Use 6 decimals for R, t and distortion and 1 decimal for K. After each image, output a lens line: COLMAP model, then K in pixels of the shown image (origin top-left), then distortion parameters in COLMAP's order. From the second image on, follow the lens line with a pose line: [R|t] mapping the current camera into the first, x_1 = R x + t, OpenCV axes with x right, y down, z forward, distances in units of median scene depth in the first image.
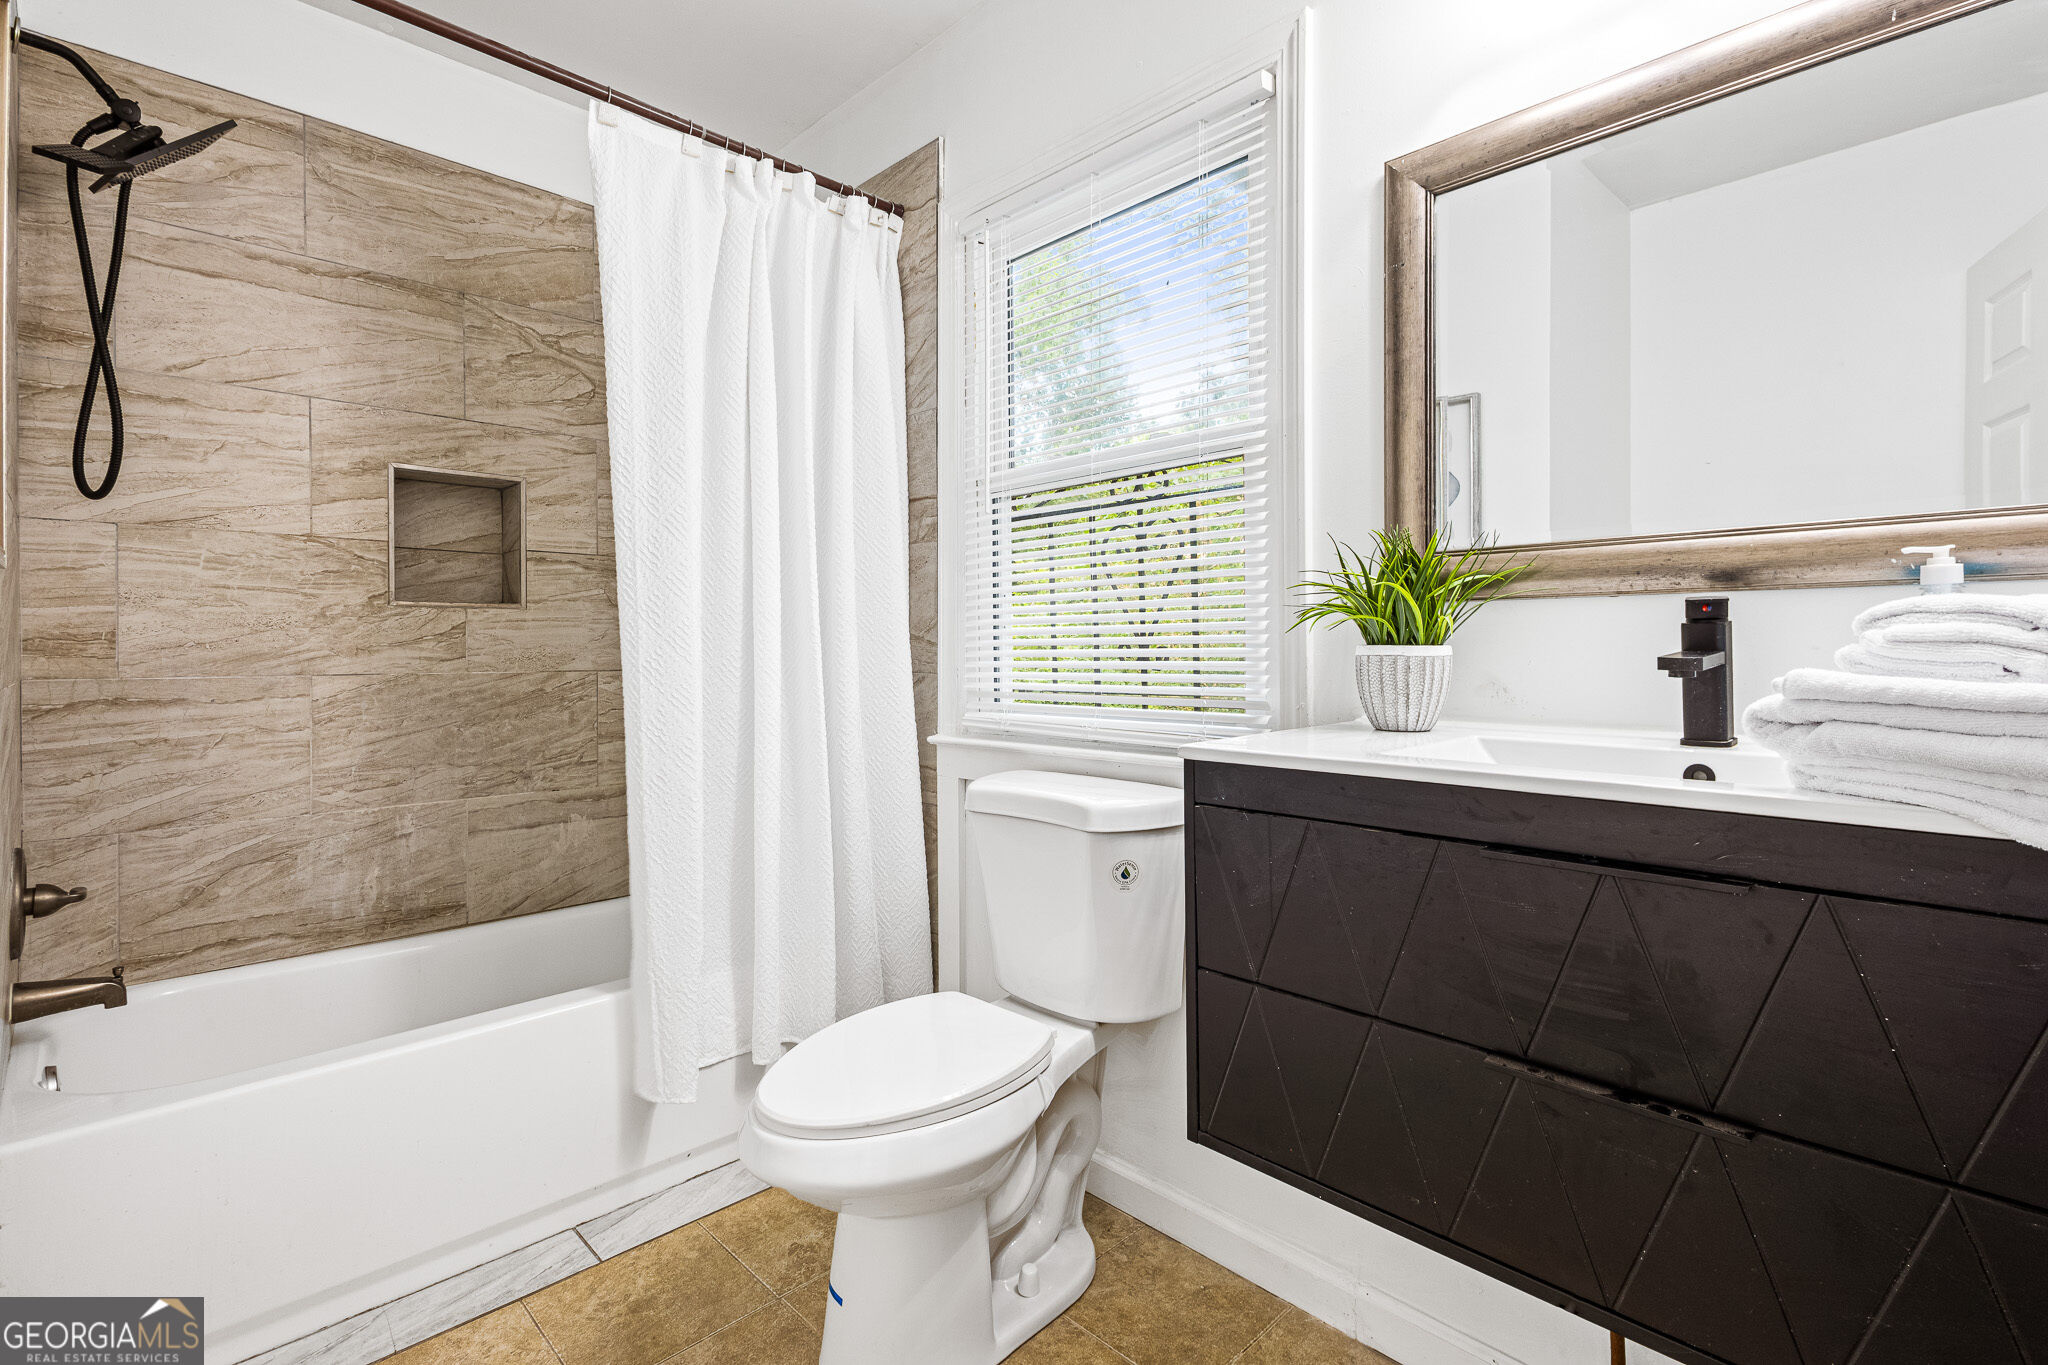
lens RADIAL K [[942.4, 0, 1024.1], [0, 942.4, 665.5], [0, 0, 1]] dist [0.001096, 0.000015]
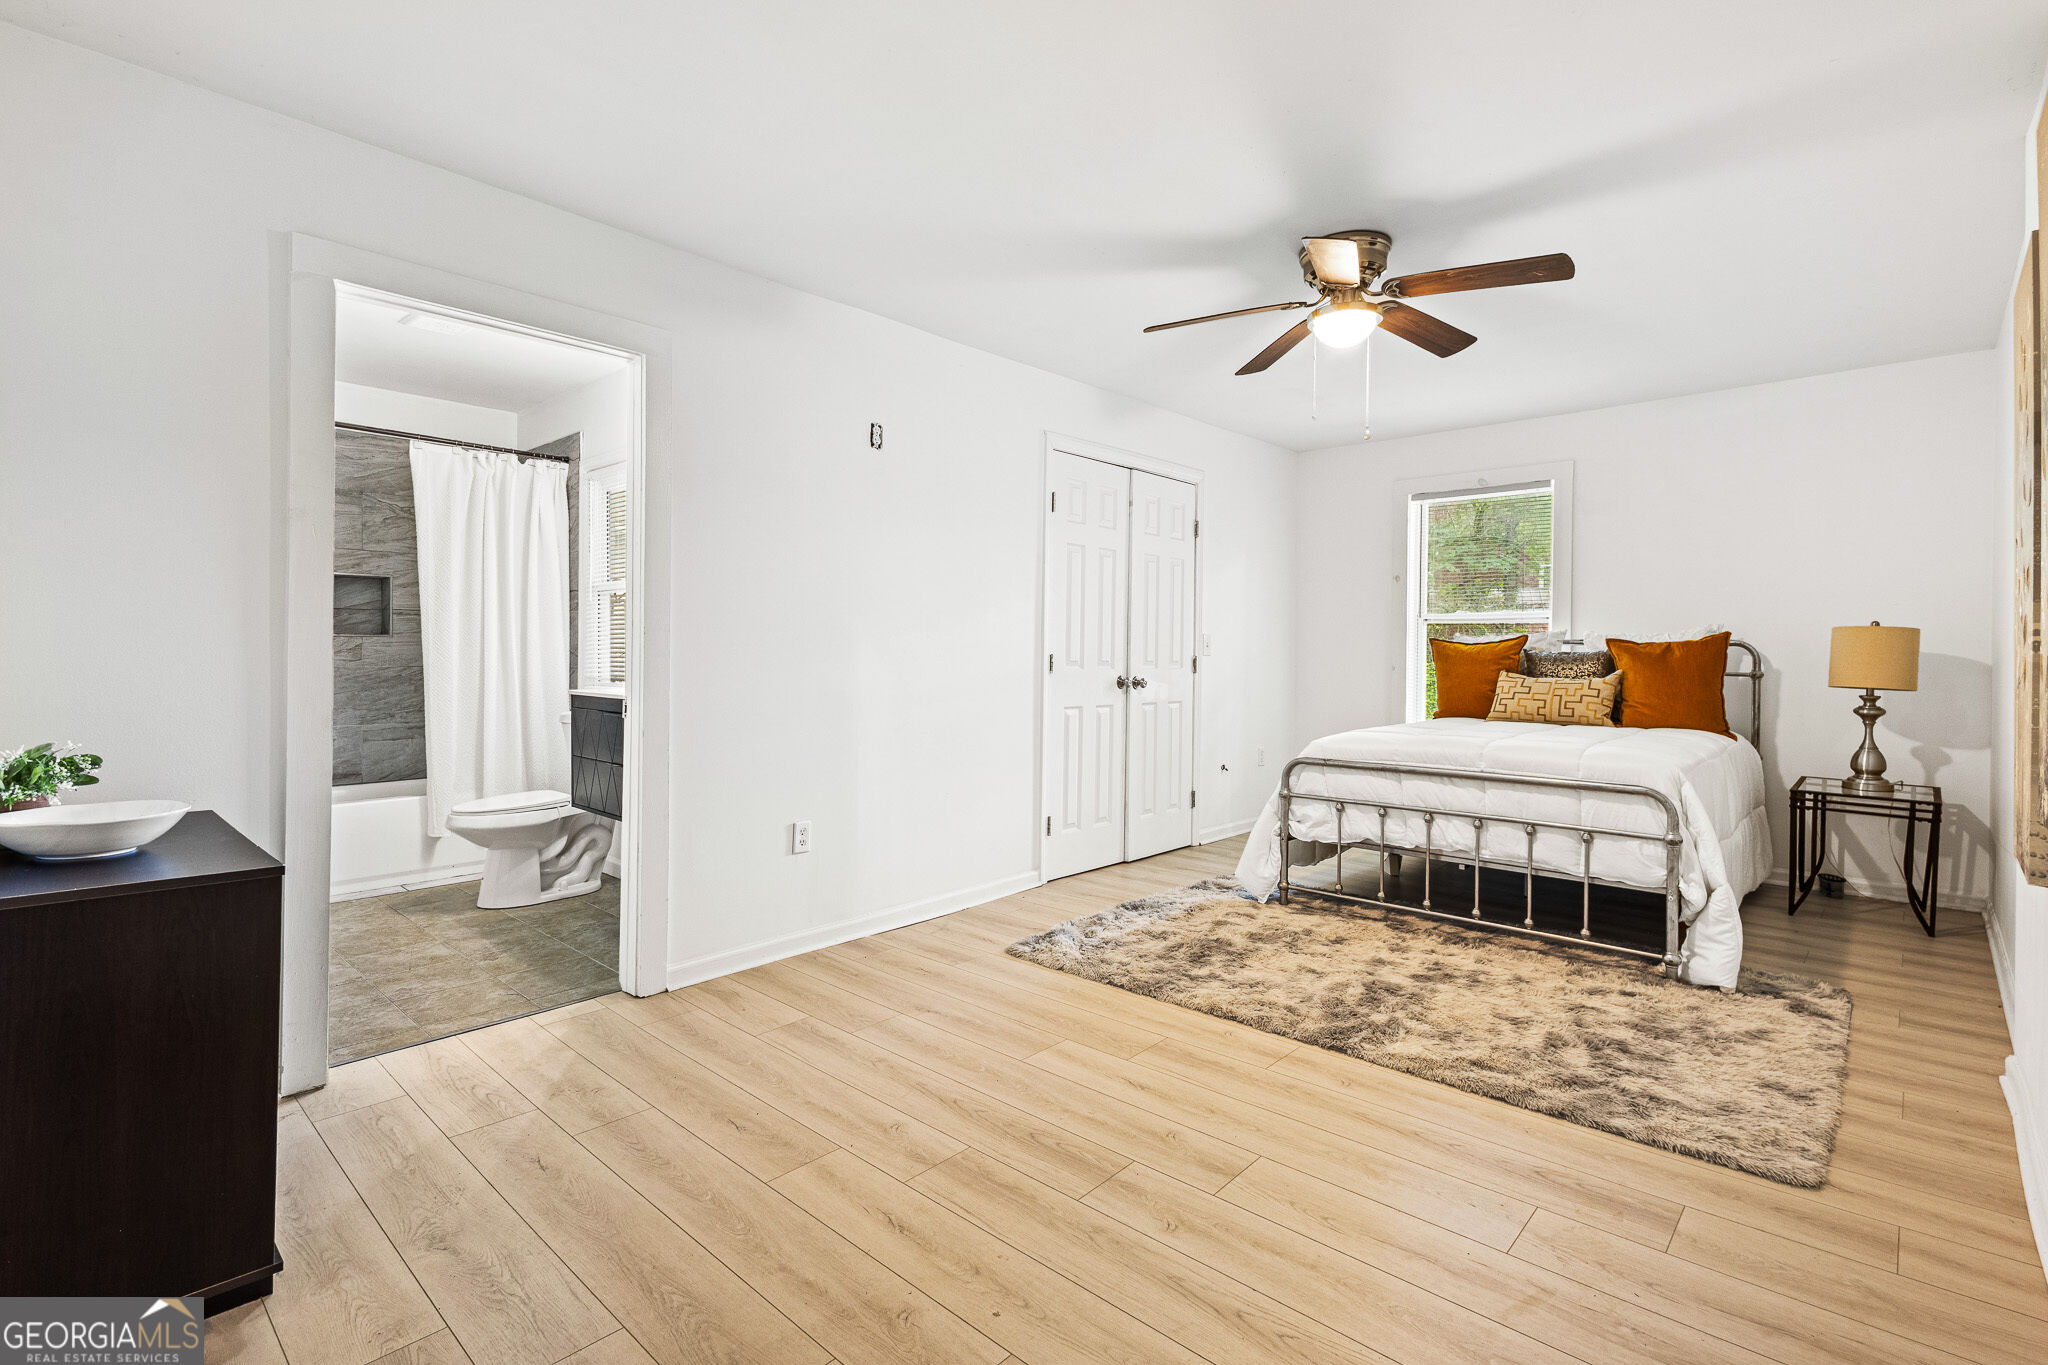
lens RADIAL K [[942.4, 0, 1025.1], [0, 942.4, 677.1], [0, 0, 1]] dist [0.001096, 0.000015]
pose [[0.998711, 0.010835, 0.049581, 0.815501], [-0.011140, 0.999921, 0.005885, 0.002321], [-0.049513, -0.006430, 0.998753, -1.229687]]
